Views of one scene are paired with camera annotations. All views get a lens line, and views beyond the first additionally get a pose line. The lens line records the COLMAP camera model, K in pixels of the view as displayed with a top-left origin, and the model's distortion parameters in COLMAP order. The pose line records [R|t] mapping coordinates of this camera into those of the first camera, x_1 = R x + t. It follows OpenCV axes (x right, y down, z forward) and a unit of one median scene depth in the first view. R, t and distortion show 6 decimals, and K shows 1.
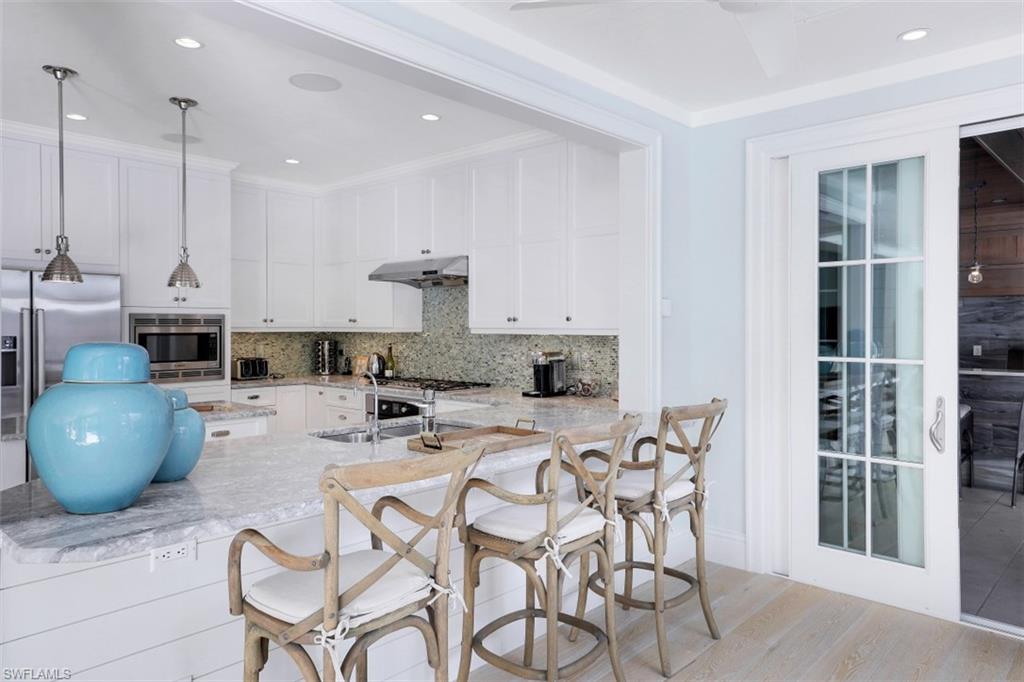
lens RADIAL K [[677.5, 0, 513.5], [0, 677.5, 341.9], [0, 0, 1]] dist [0.009927, 0.000709]
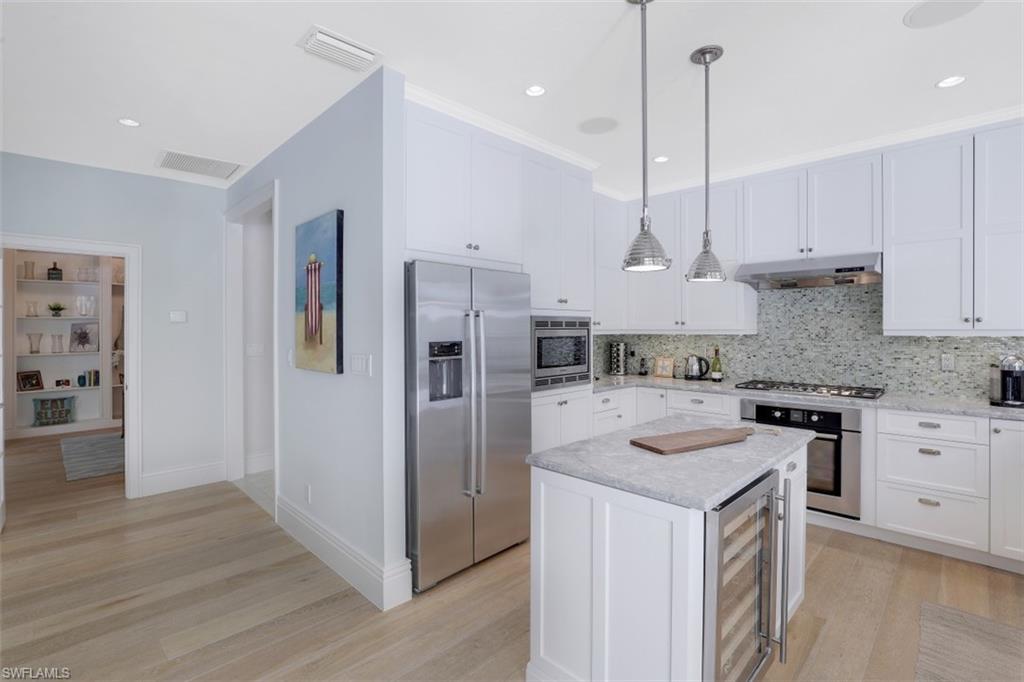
lens RADIAL K [[470.9, 0, 510.0], [0, 470.9, 333.0], [0, 0, 1]] dist [-0.000423, -0.000407]
pose [[0.999715, -0.003648, -0.023591, -0.506159], [0.003274, 0.999869, -0.015875, -0.006827], [0.023646, 0.015793, 0.999596, 0.308644]]
